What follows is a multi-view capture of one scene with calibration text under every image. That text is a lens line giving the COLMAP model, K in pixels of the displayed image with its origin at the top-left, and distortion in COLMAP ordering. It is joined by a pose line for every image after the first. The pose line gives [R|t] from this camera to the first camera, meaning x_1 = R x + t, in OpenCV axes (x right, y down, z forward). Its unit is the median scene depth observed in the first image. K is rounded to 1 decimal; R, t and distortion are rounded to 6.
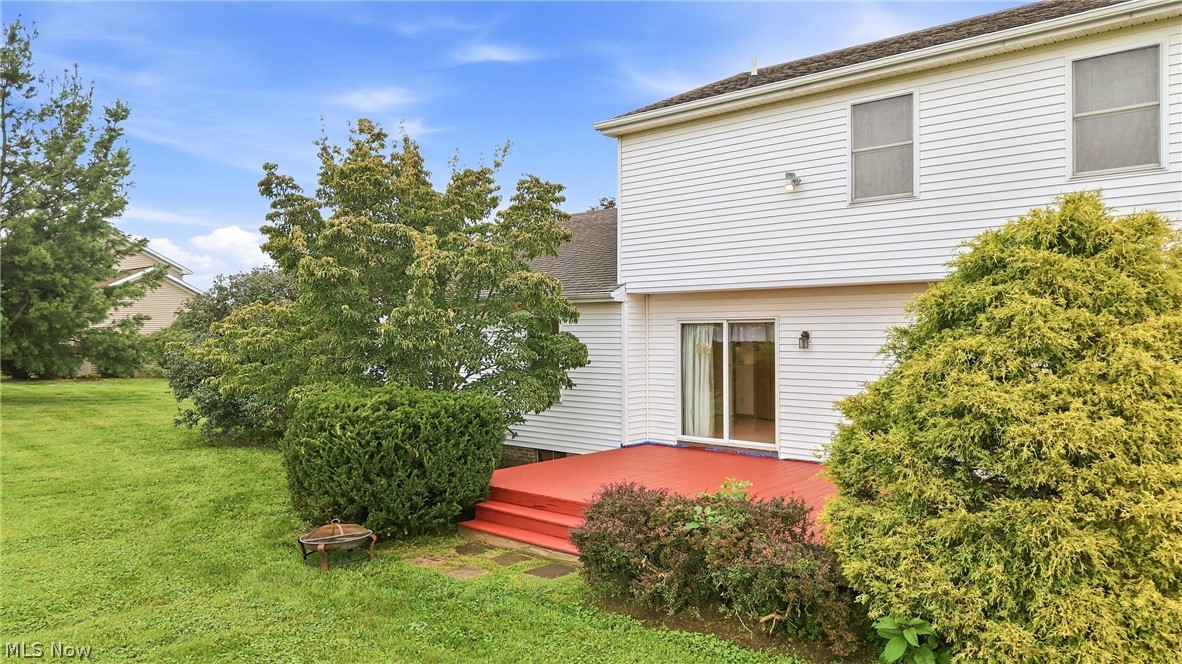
lens RADIAL K [[787.9, 0, 589.0], [0, 787.9, 338.6], [0, 0, 1]] dist [0.053107, -0.070342]
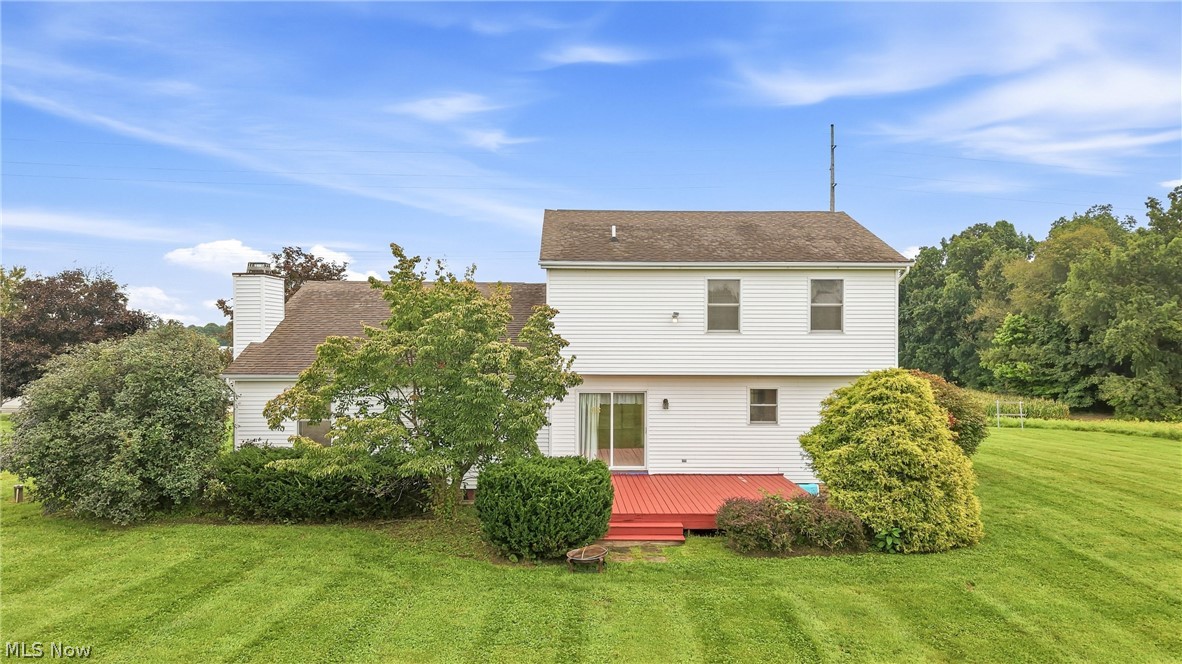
lens RADIAL K [[787.9, 0, 589.0], [0, 787.9, 338.6], [0, 0, 1]] dist [0.053107, -0.070342]
pose [[0.736820, 0.000144, 0.676089, -1.961470], [-0.001313, 0.999998, 0.001218, -0.275830], [-0.676088, -0.001785, 0.736819, -0.295611]]
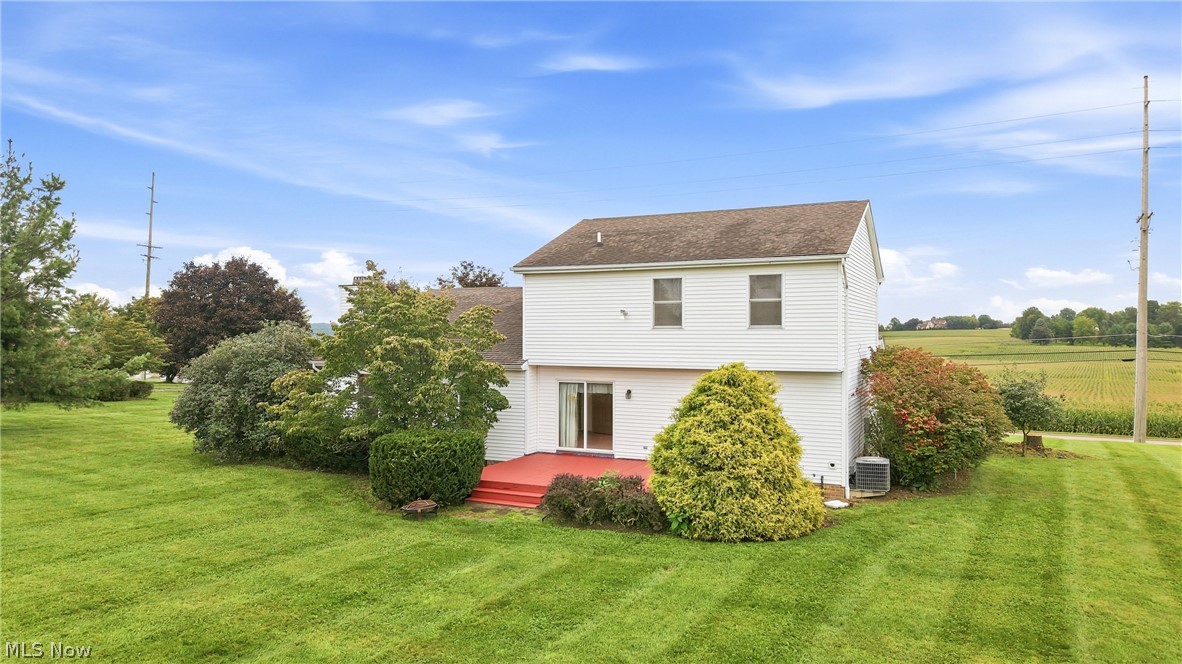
lens RADIAL K [[787.9, 0, 589.0], [0, 787.9, 338.6], [0, 0, 1]] dist [0.053107, -0.070342]
pose [[0.965107, -0.000176, 0.261856, -0.592916], [-0.000855, 0.999992, 0.003825, -0.265614], [-0.261855, -0.003915, 0.965099, -1.499640]]
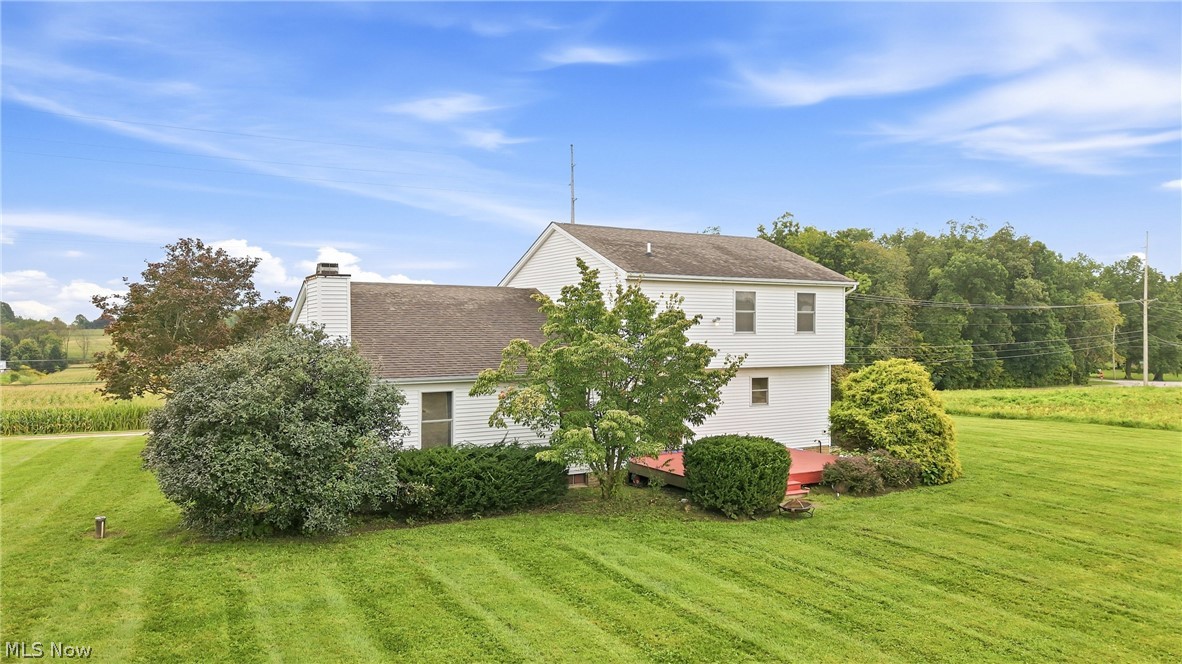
lens RADIAL K [[787.9, 0, 589.0], [0, 787.9, 338.6], [0, 0, 1]] dist [0.053107, -0.070342]
pose [[0.338724, -0.007631, 0.940855, -3.471558], [0.004640, 0.999968, 0.006440, -0.301945], [-0.940874, 0.002185, 0.338748, 1.094209]]
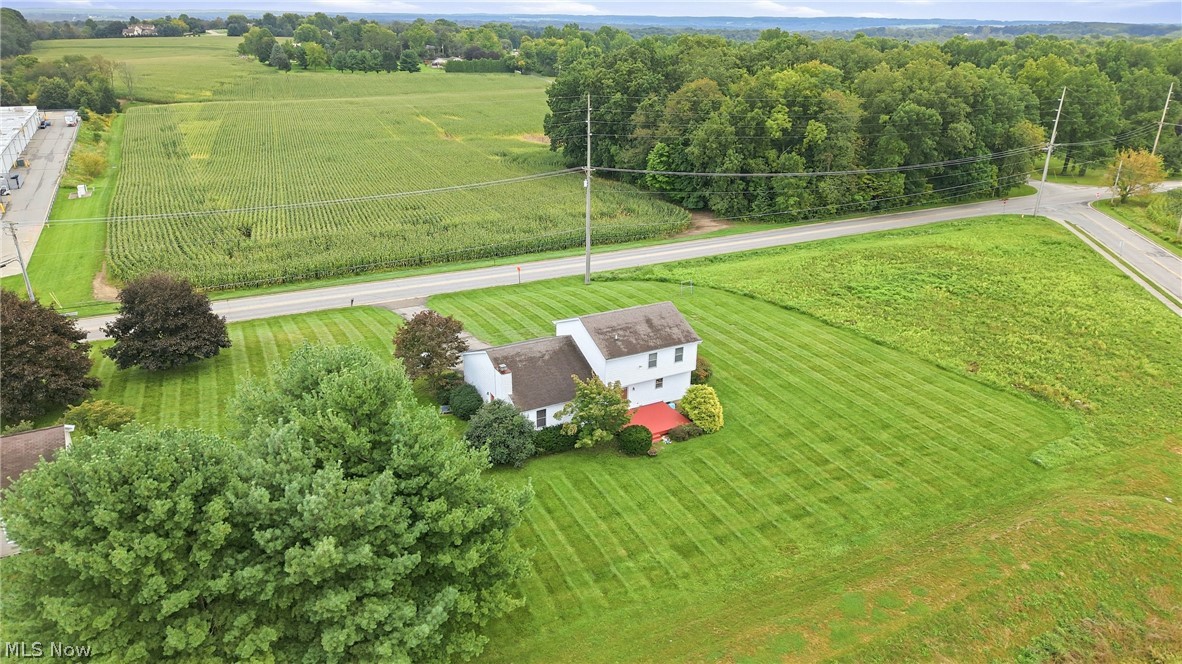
lens RADIAL K [[787.9, 0, 589.0], [0, 787.9, 338.6], [0, 0, 1]] dist [0.053107, -0.070342]
pose [[0.359389, -0.344764, 0.867166, -8.682808], [-0.011372, 0.927565, 0.373489, -4.591134], [-0.933119, -0.144089, 0.329436, -0.910907]]
